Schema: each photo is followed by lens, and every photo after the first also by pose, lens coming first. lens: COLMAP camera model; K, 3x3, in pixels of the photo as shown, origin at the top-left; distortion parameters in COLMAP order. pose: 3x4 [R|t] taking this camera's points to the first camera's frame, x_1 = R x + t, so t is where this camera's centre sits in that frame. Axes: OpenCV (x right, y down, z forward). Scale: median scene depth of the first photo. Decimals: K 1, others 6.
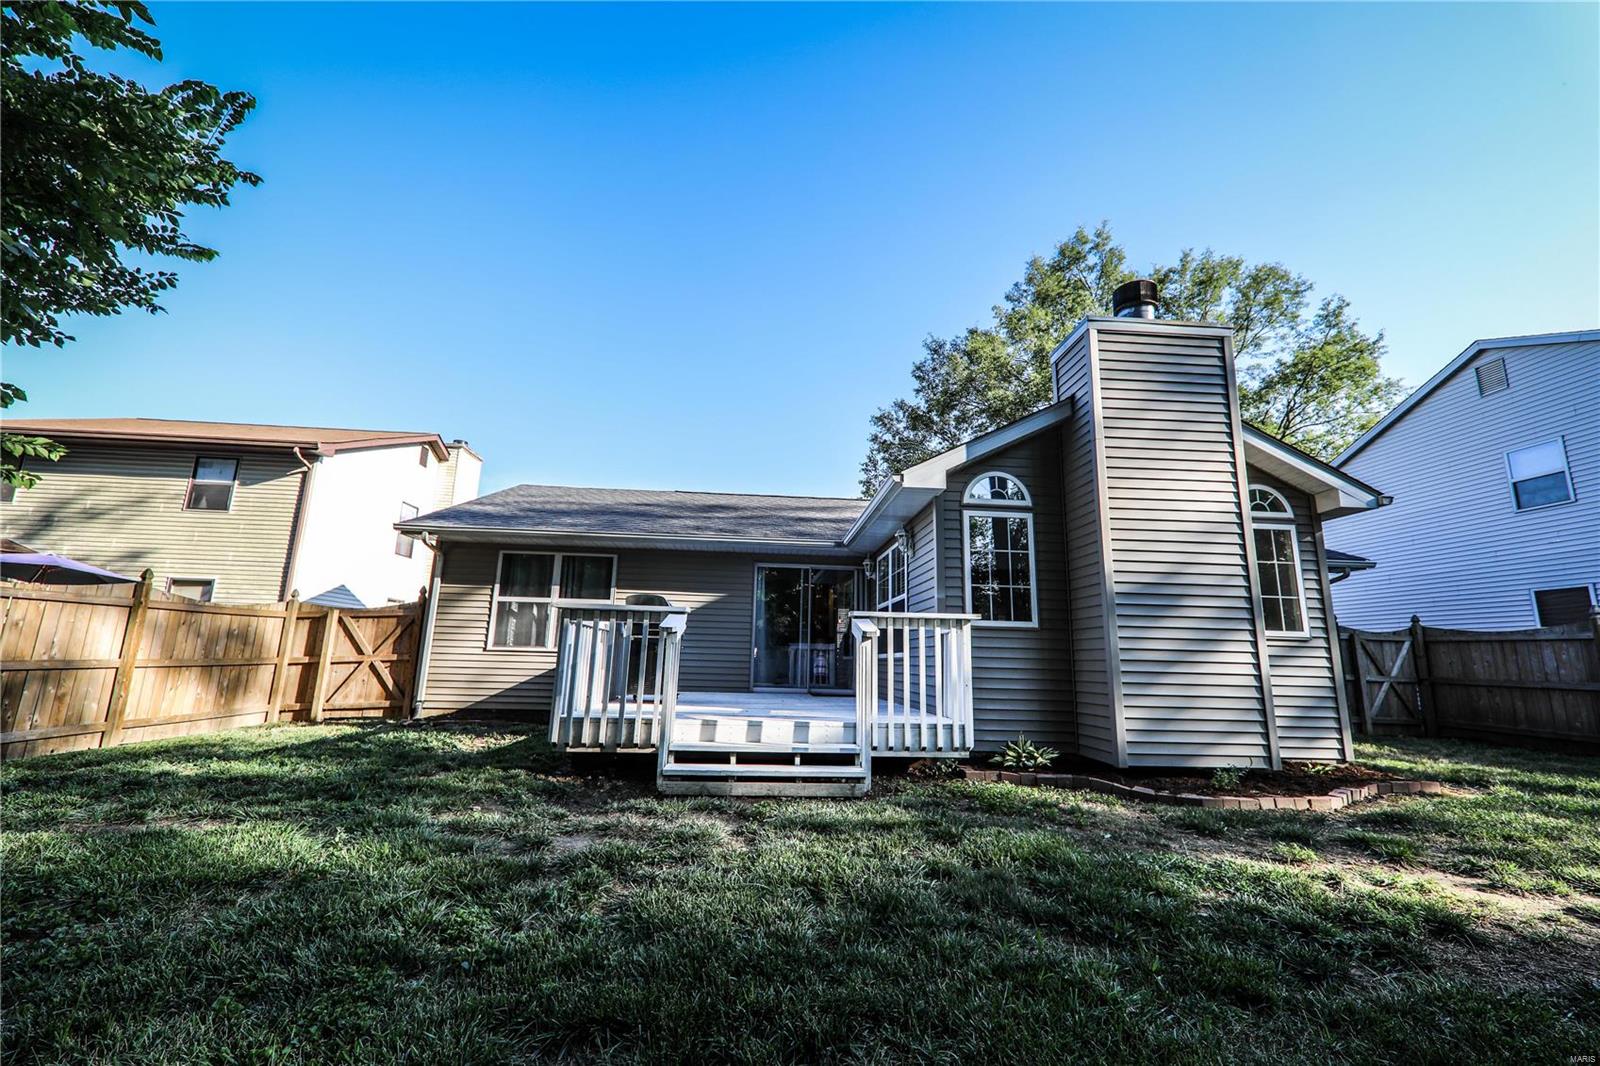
lens RADIAL K [[625.3, 0, 796.6], [0, 625.3, 538.6], [0, 0, 1]] dist [0.014767, -0.005932]
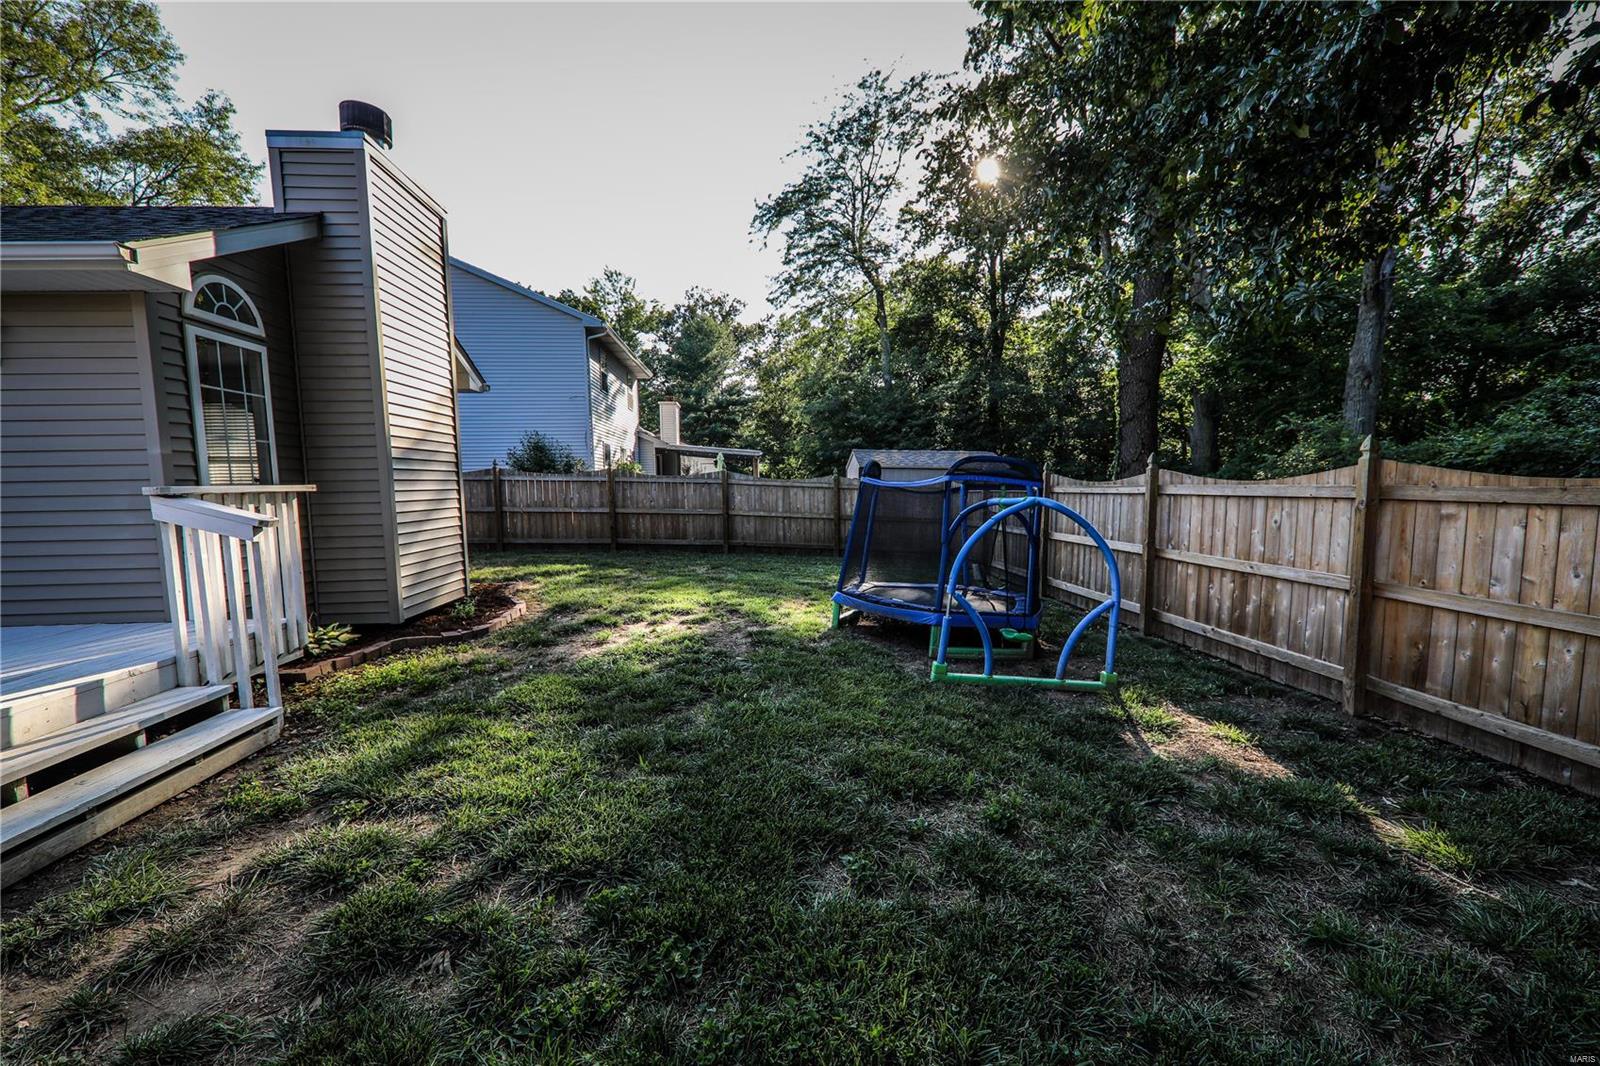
lens RADIAL K [[625.3, 0, 795.9], [0, 625.3, 536.8], [0, 0, 1]] dist [0.014767, -0.005932]
pose [[-0.007347, -0.110438, 0.993856, -0.453600], [-0.177239, 0.978290, 0.107398, -0.010705], [-0.984140, -0.175361, -0.026762, 0.334921]]
